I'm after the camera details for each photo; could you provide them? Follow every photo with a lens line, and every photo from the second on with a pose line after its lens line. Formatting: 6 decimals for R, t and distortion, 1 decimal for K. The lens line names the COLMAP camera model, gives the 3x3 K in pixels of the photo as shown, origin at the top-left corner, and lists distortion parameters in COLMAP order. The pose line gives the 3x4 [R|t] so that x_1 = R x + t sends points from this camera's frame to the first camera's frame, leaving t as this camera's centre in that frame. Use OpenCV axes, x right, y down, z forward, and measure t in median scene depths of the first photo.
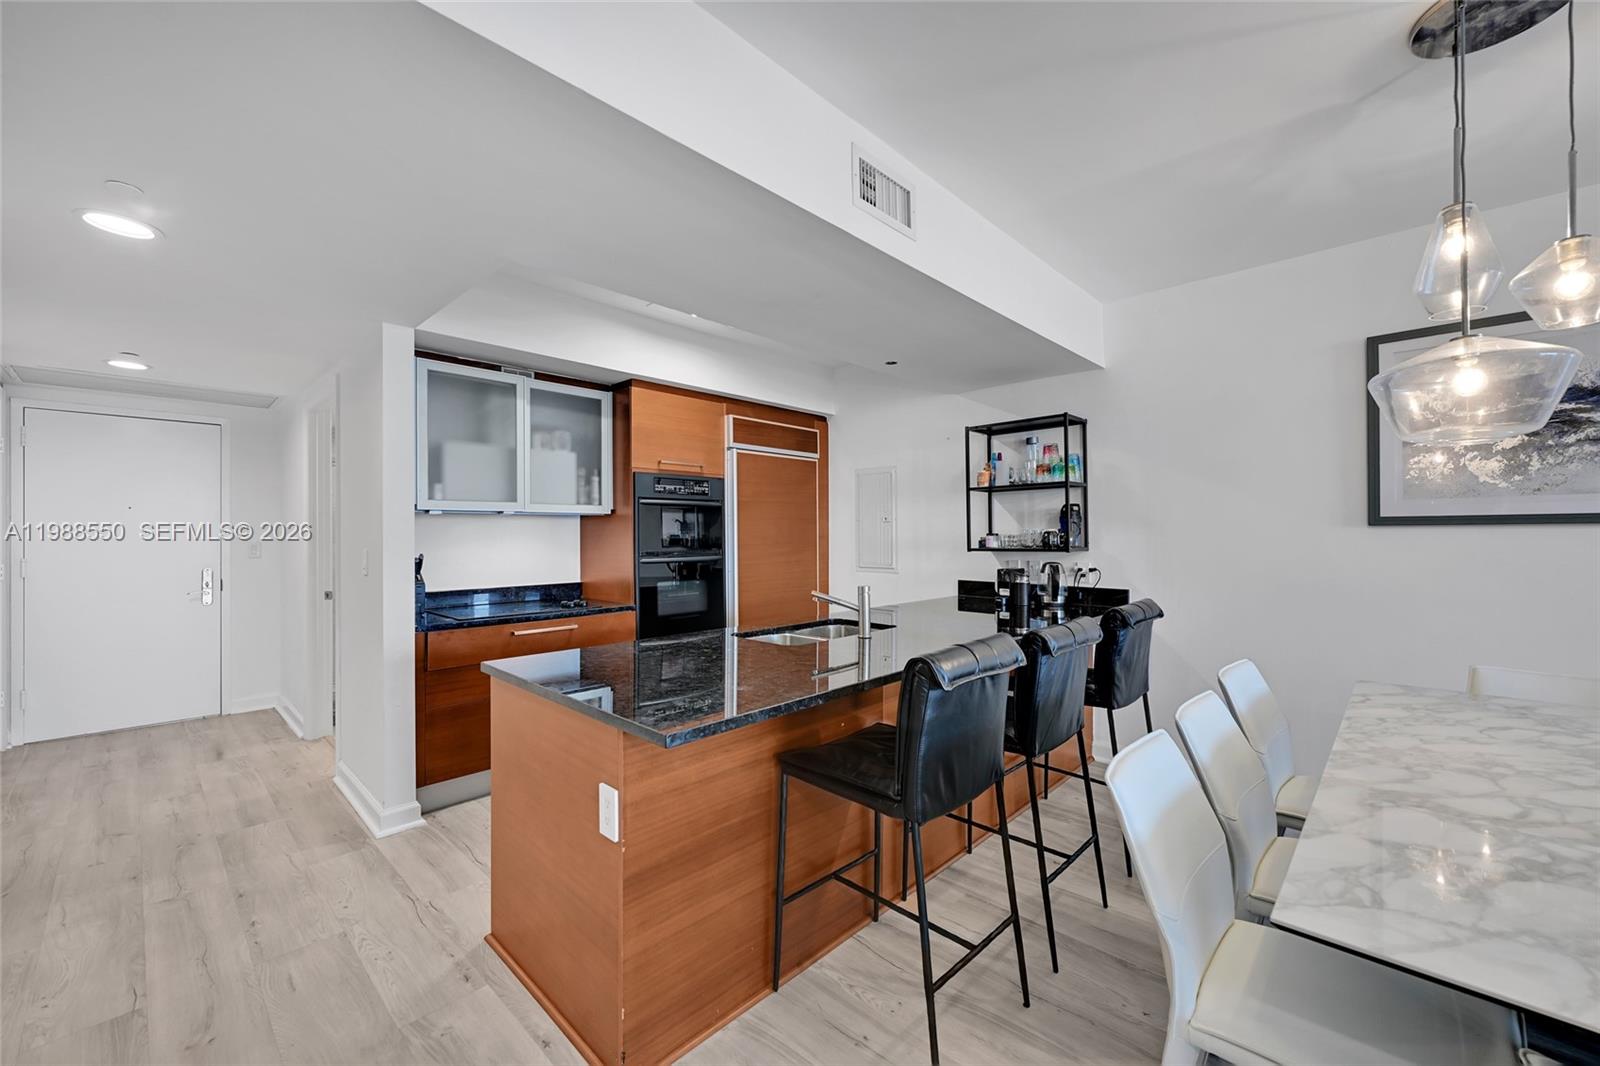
lens RADIAL K [[628.3, 0, 794.3], [0, 628.3, 535.5], [0, 0, 1]] dist [-0.006072, 0.000421]
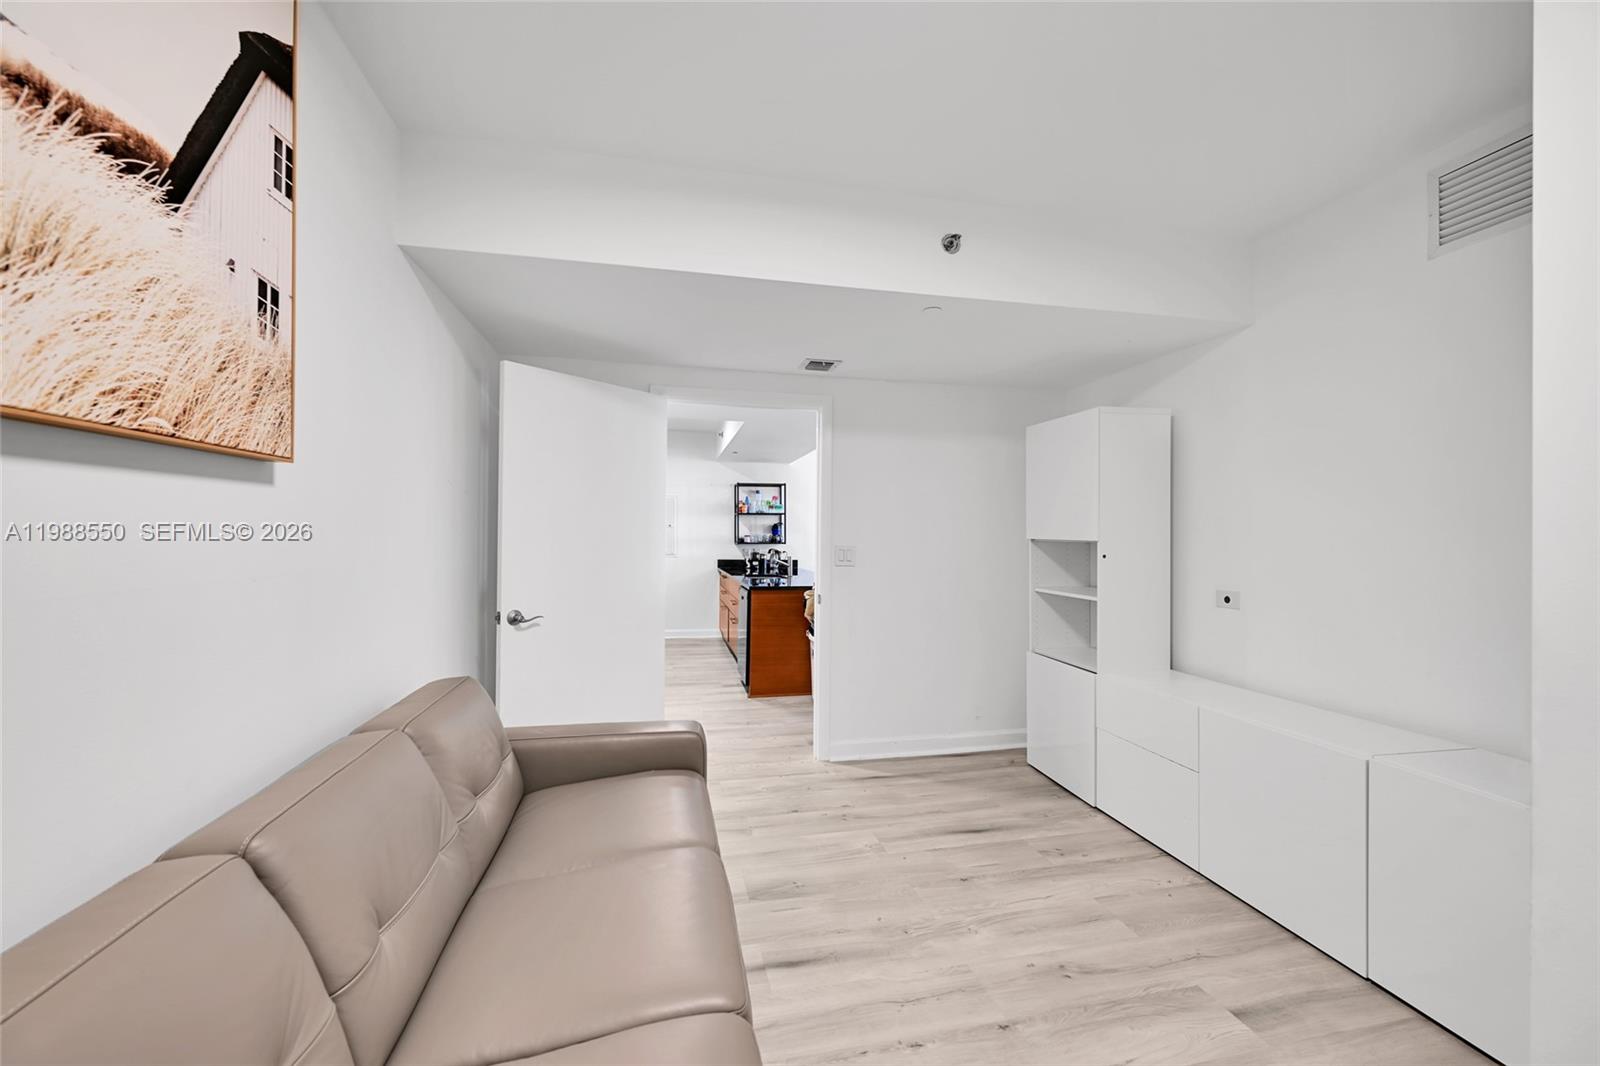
lens RADIAL K [[633.5, 0, 796.1], [0, 633.5, 533.6], [0, 0, 1]] dist [0.000347, -0.000018]
pose [[0.557516, 0.009347, 0.830114, -1.391305], [-0.006452, 0.999955, -0.006926, 0.004145], [-0.830141, -0.001494, 0.557551, -0.311226]]
